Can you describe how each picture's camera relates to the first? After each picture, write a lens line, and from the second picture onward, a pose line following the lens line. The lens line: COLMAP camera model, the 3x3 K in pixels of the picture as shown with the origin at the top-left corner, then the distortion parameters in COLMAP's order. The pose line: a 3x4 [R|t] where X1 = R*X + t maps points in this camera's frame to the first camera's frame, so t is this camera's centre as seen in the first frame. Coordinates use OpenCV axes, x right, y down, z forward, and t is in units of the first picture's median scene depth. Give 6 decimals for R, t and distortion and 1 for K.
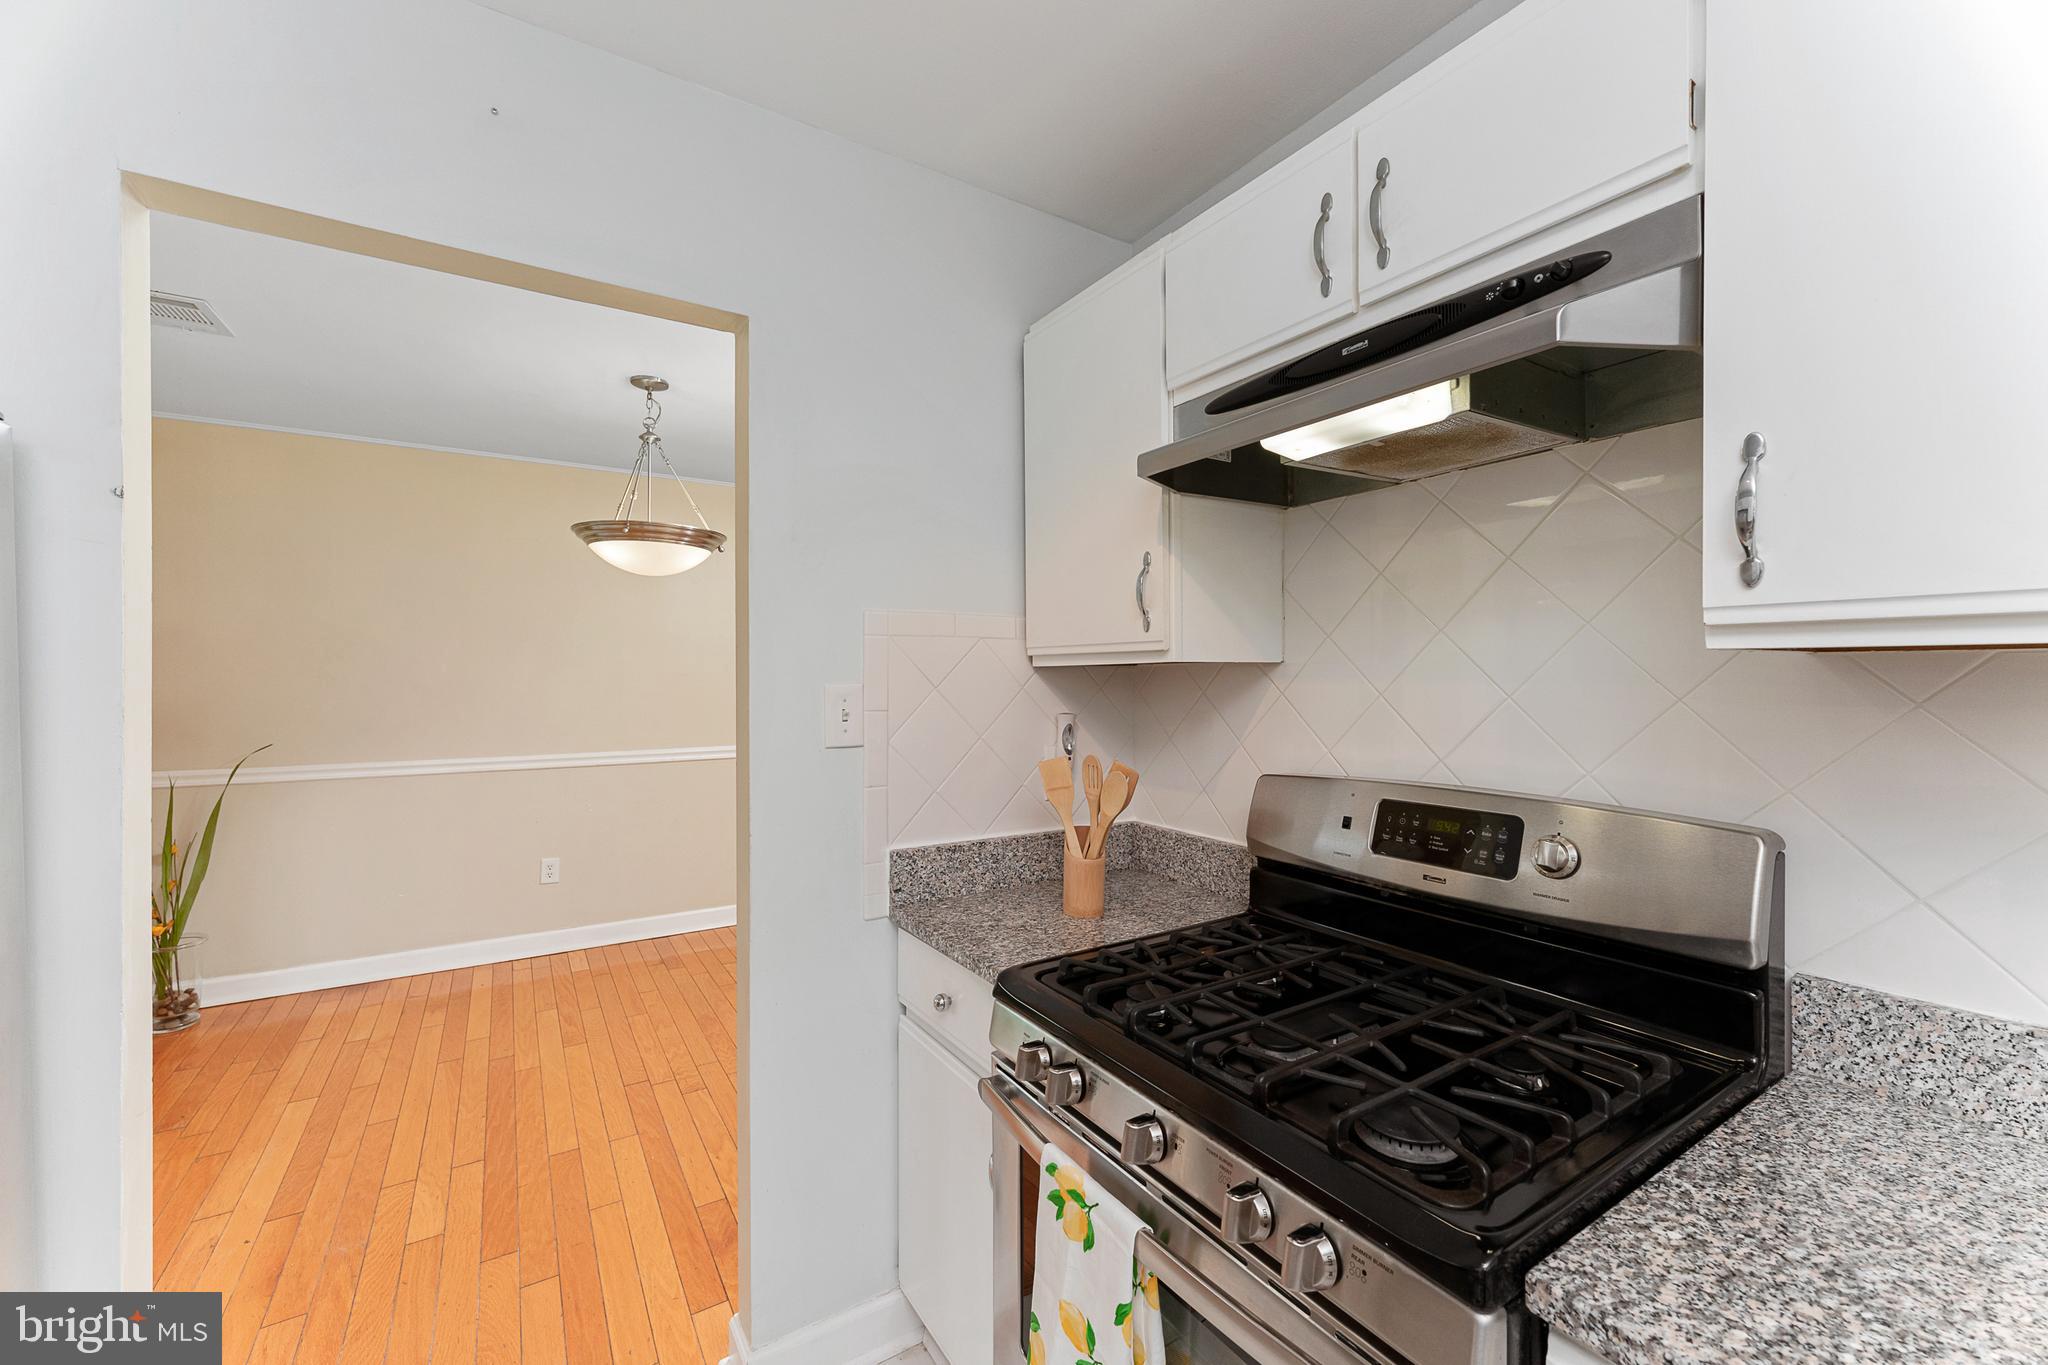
lens RADIAL K [[820.6, 0, 1027.4], [0, 820.6, 686.4], [0, 0, 1]] dist [0.000234, 0.000818]
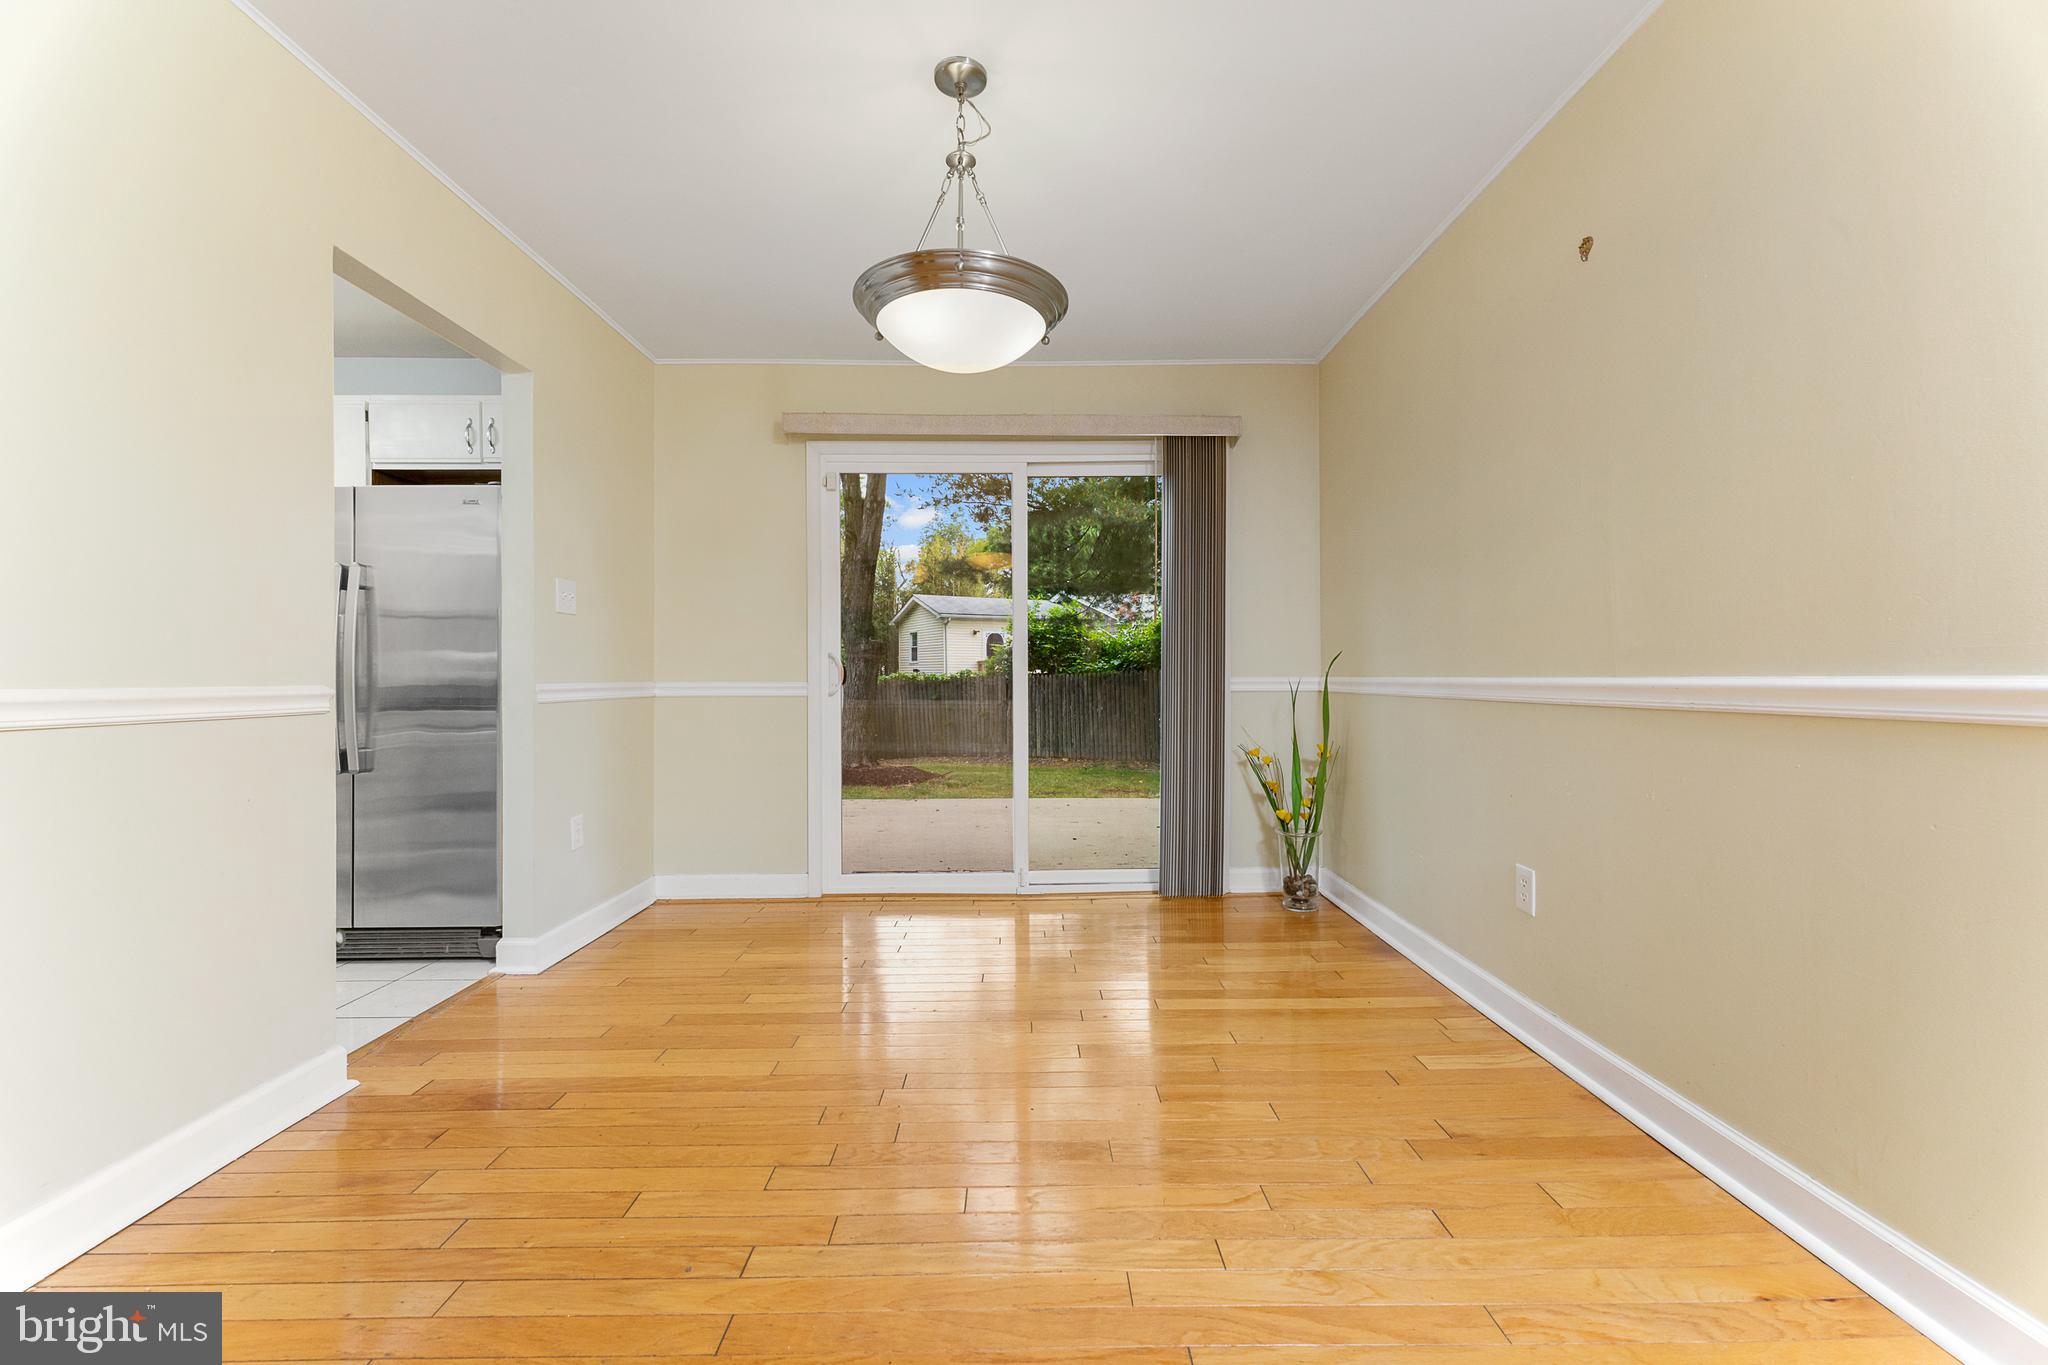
lens RADIAL K [[820.6, 0, 1023.2], [0, 820.6, 684.9], [0, 0, 1]] dist [0.000234, 0.000818]
pose [[-0.527642, 0.004795, -0.849454, 0.064075], [-0.002164, 0.999973, 0.006989, 0.101507], [0.849464, 0.005526, -0.527617, 1.147941]]
